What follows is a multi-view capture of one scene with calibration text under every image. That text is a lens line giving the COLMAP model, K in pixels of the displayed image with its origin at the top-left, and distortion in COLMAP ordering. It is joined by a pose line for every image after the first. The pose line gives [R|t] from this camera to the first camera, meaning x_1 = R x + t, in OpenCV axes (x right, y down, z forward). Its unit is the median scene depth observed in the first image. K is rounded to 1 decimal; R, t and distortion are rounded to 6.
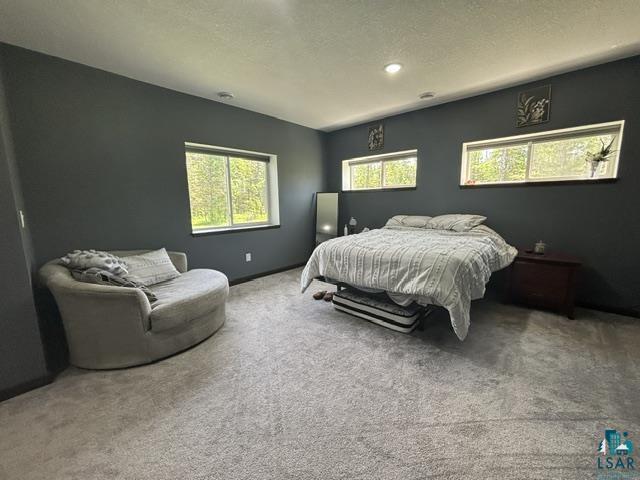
lens RADIAL K [[259.8, 0, 318.6], [0, 259.8, 240.6], [0, 0, 1]] dist [0.001597, -0.000146]
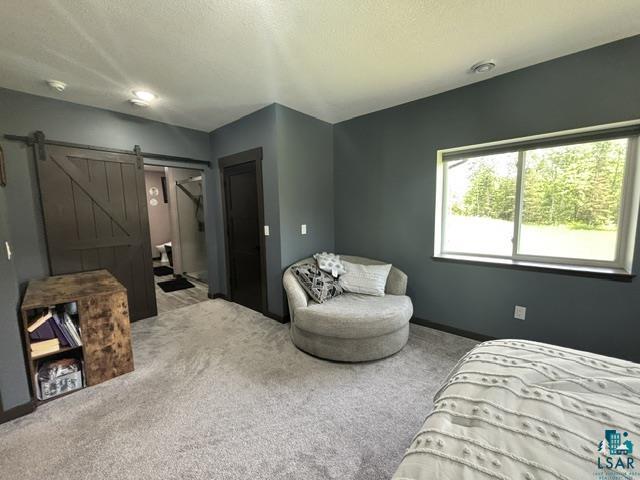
lens RADIAL K [[259.8, 0, 318.6], [0, 259.8, 240.6], [0, 0, 1]] dist [0.001597, -0.000146]
pose [[0.028260, 0.115671, -0.992885, 0.343481], [-0.140702, 0.983853, 0.110614, -0.120119], [0.989649, 0.136575, 0.044079, 0.585817]]
